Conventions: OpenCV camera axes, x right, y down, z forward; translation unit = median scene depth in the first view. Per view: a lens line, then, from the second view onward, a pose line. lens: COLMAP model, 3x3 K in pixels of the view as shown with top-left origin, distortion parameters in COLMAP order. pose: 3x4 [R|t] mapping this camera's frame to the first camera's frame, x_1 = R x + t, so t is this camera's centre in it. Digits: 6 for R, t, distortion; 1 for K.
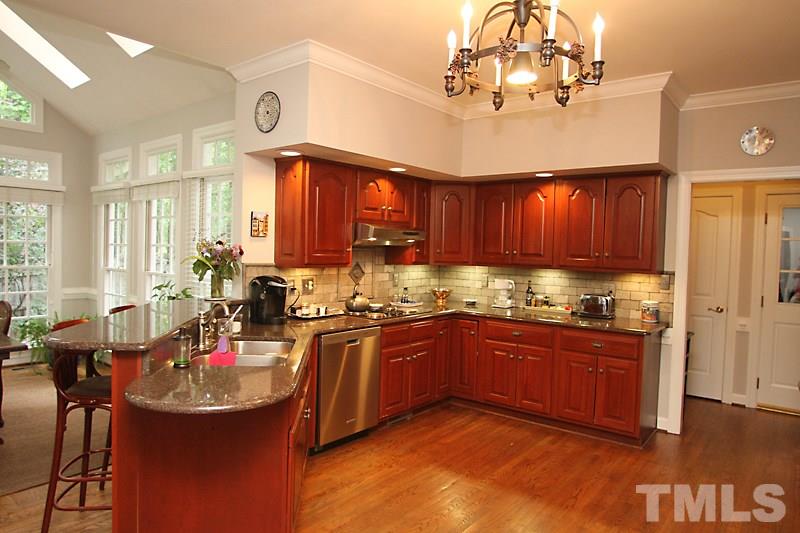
lens RADIAL K [[521.9, 0, 397.5], [0, 521.9, 268.5], [0, 0, 1]] dist [-0.053288, 0.014809]
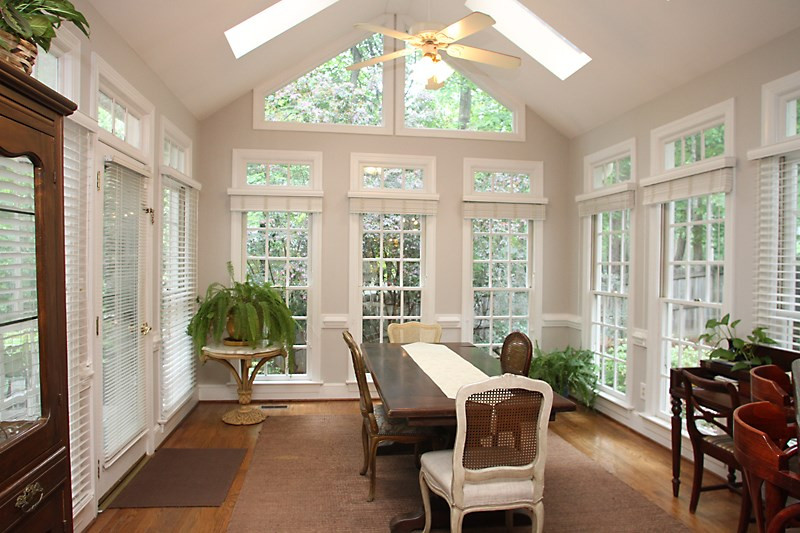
lens RADIAL K [[521.9, 0, 399.8], [0, 521.9, 265.9], [0, 0, 1]] dist [-0.053288, 0.014809]
pose [[0.743652, -0.013754, -0.668425, -0.231227], [-0.017371, 0.999053, -0.039883, -0.003773], [0.668341, 0.041270, 0.742709, 0.162835]]
